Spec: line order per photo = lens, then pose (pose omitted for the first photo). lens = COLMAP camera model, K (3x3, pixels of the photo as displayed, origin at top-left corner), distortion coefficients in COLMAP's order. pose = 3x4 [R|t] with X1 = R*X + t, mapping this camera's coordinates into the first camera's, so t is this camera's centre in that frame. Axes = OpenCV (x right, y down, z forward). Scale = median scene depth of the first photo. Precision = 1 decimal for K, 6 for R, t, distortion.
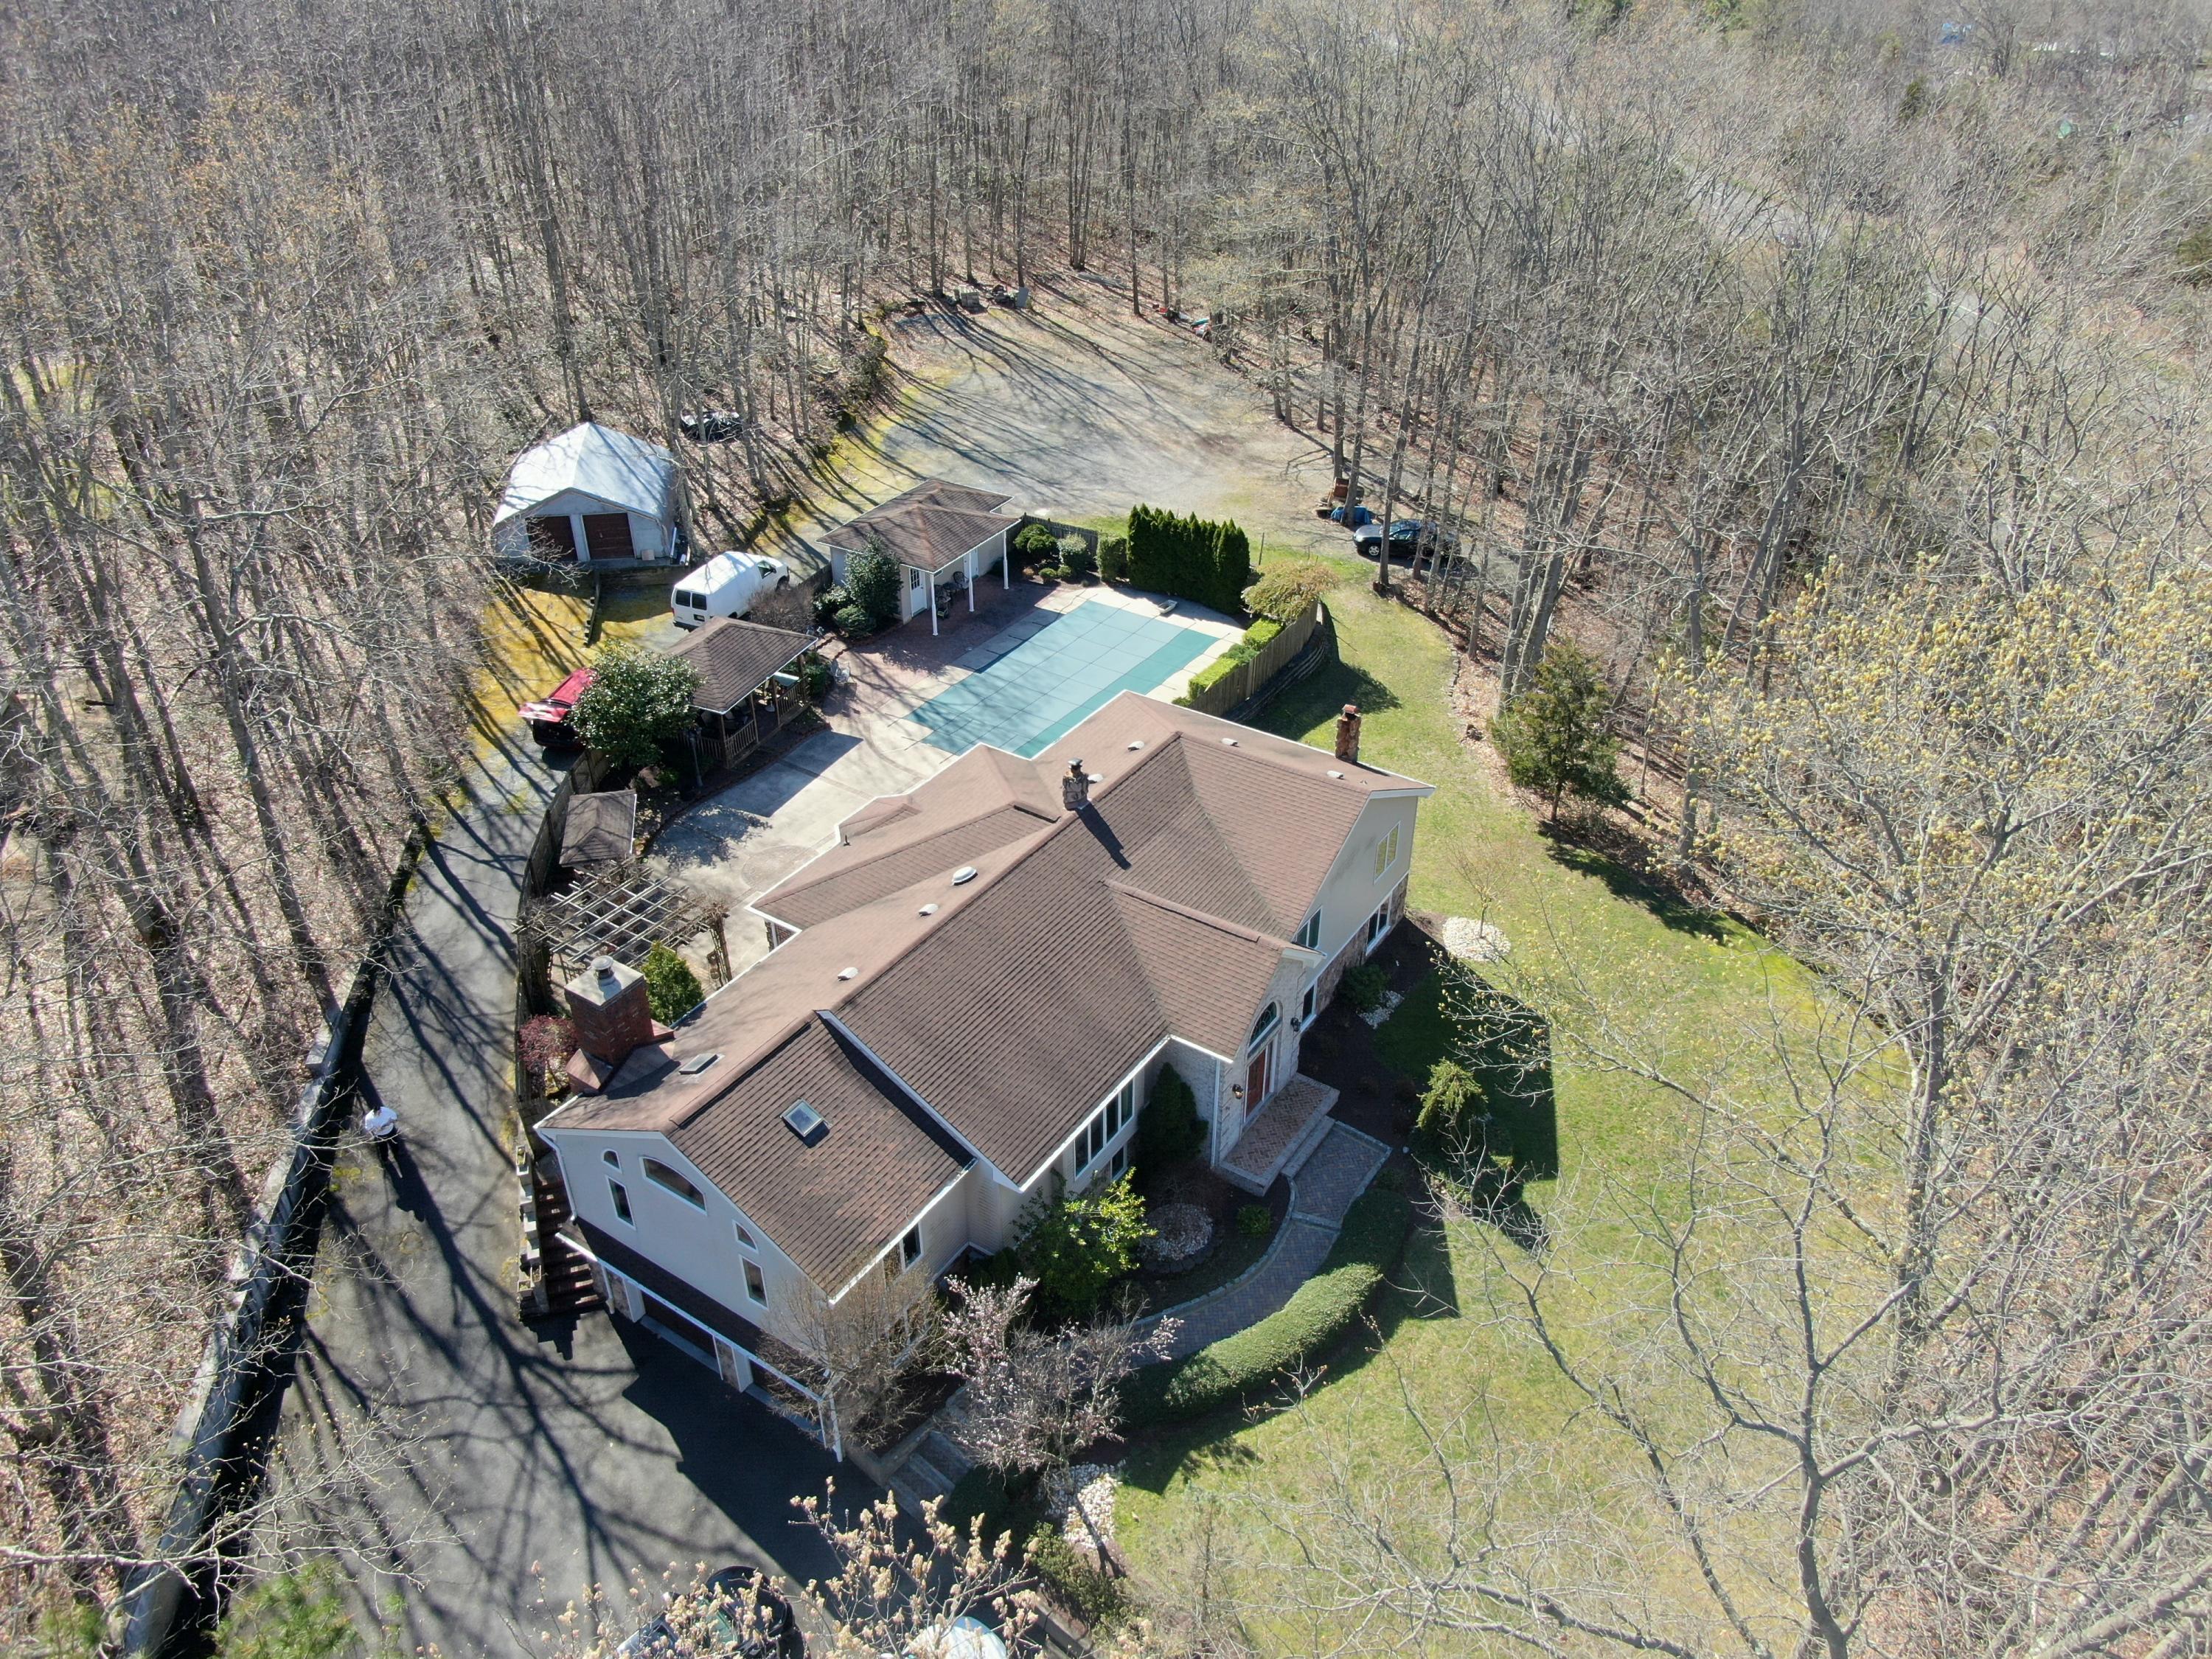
lens RADIAL K [[1582.0, 0, 1111.4], [0, 1582.0, 816.4], [0, 0, 1]] dist [-0.015116, 0.001949]
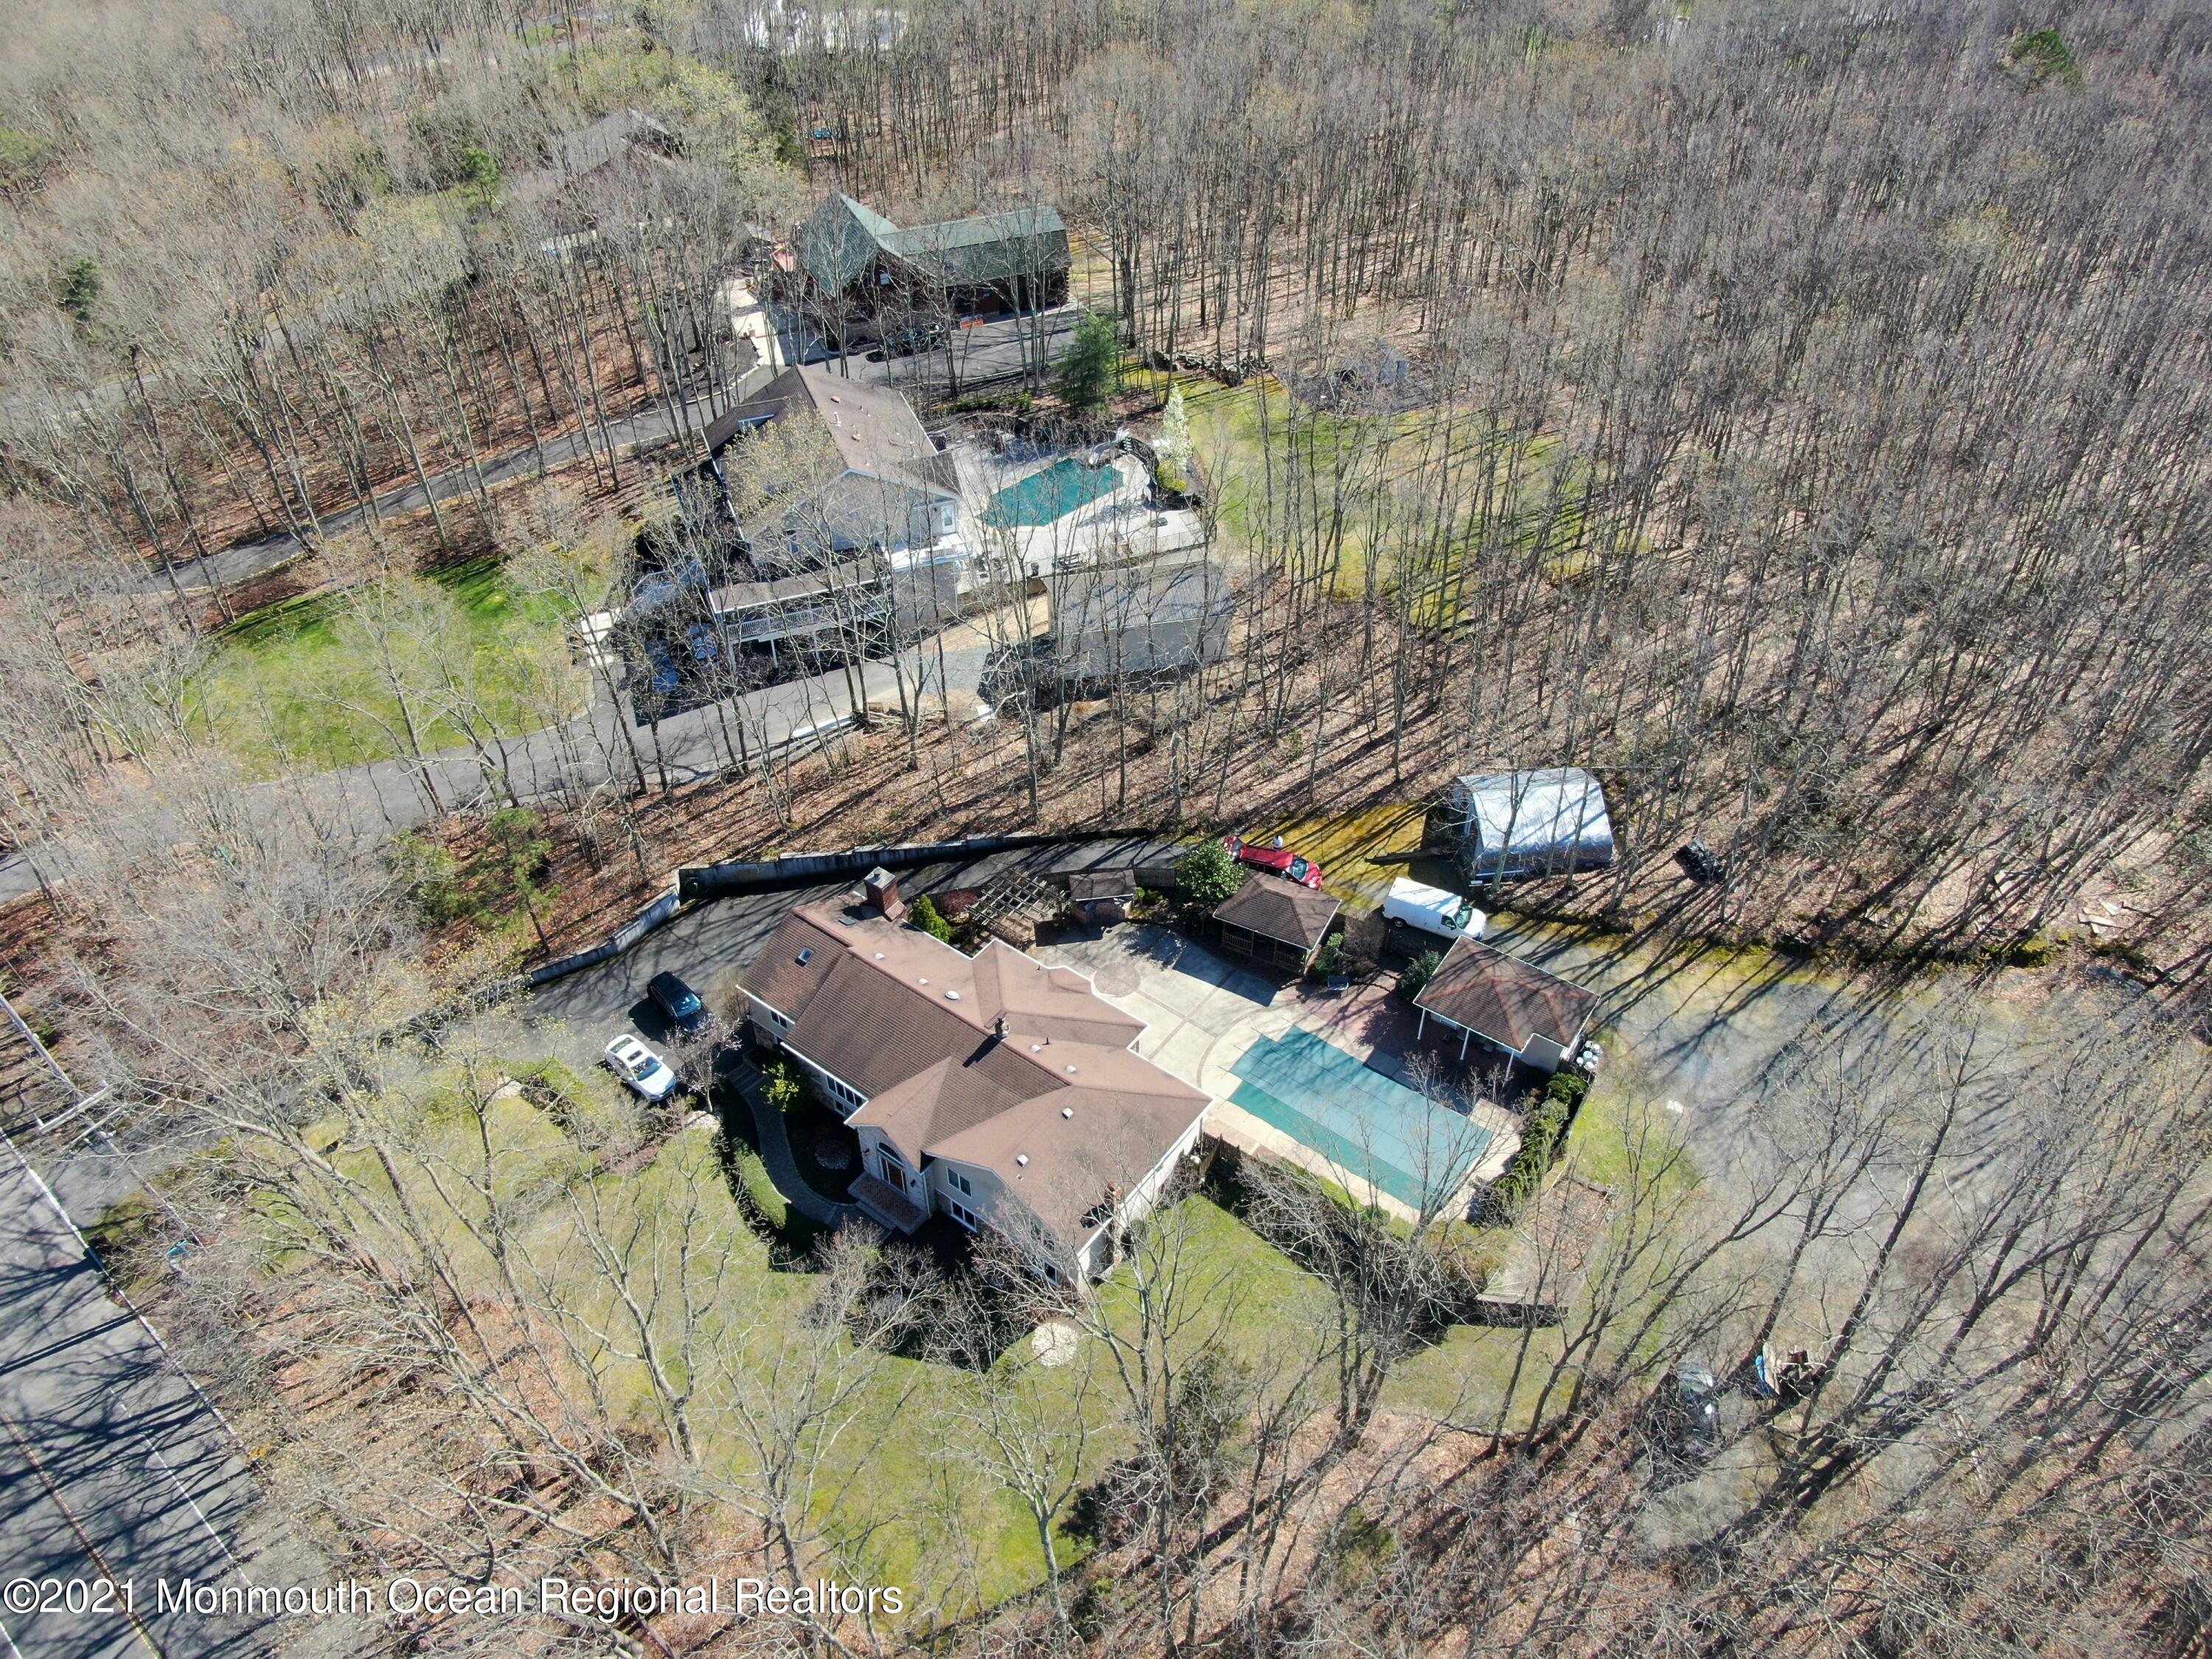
lens RADIAL K [[1575.8, 0, 1112.1], [0, 1575.8, 827.3], [0, 0, 1]] dist [-0.023696, 0.010139]
pose [[-0.059027, 0.667628, -0.742152, 0.871240], [-0.545965, 0.600813, 0.583905, -0.965895], [0.835726, 0.439655, 0.329038, 0.298265]]
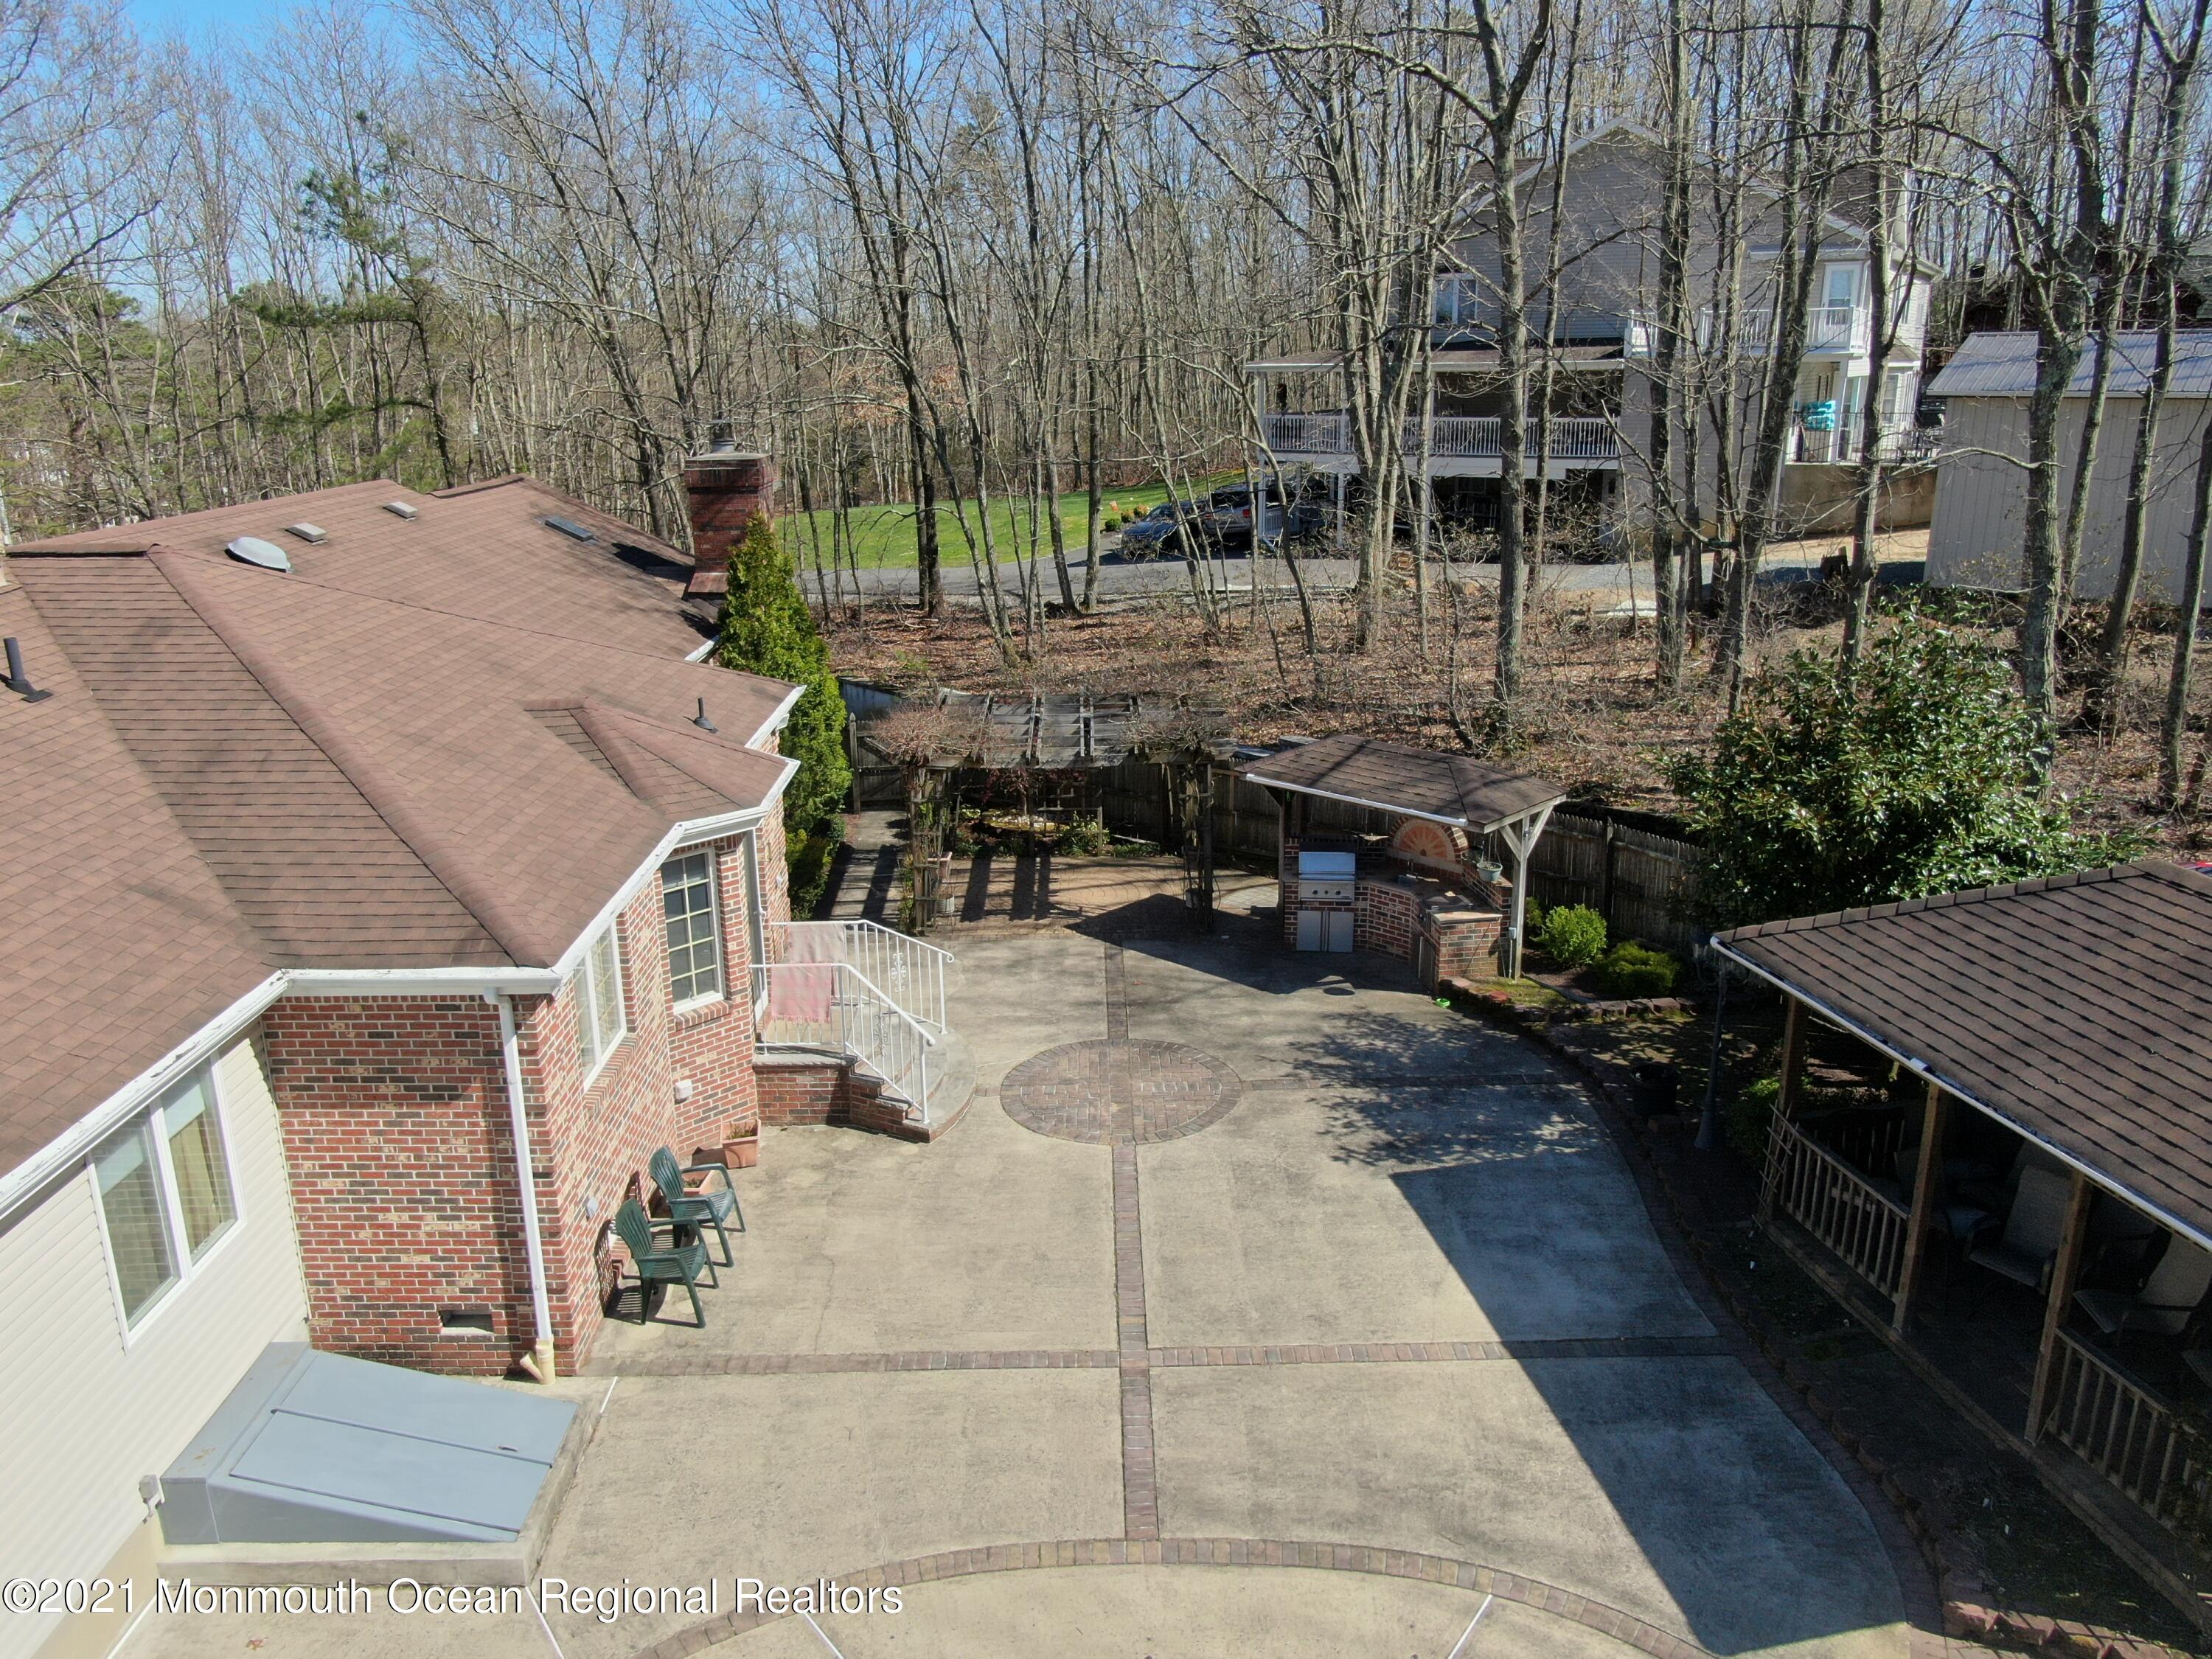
lens RADIAL K [[1584.7, 0, 1122.1], [0, 1584.7, 824.2], [0, 0, 1]] dist [-0.023833, 0.000933]
pose [[-0.822192, 0.167518, -0.544002, -0.026649], [-0.301003, 0.683198, 0.665310, -0.205524], [0.483113, 0.710759, -0.511296, 0.999116]]
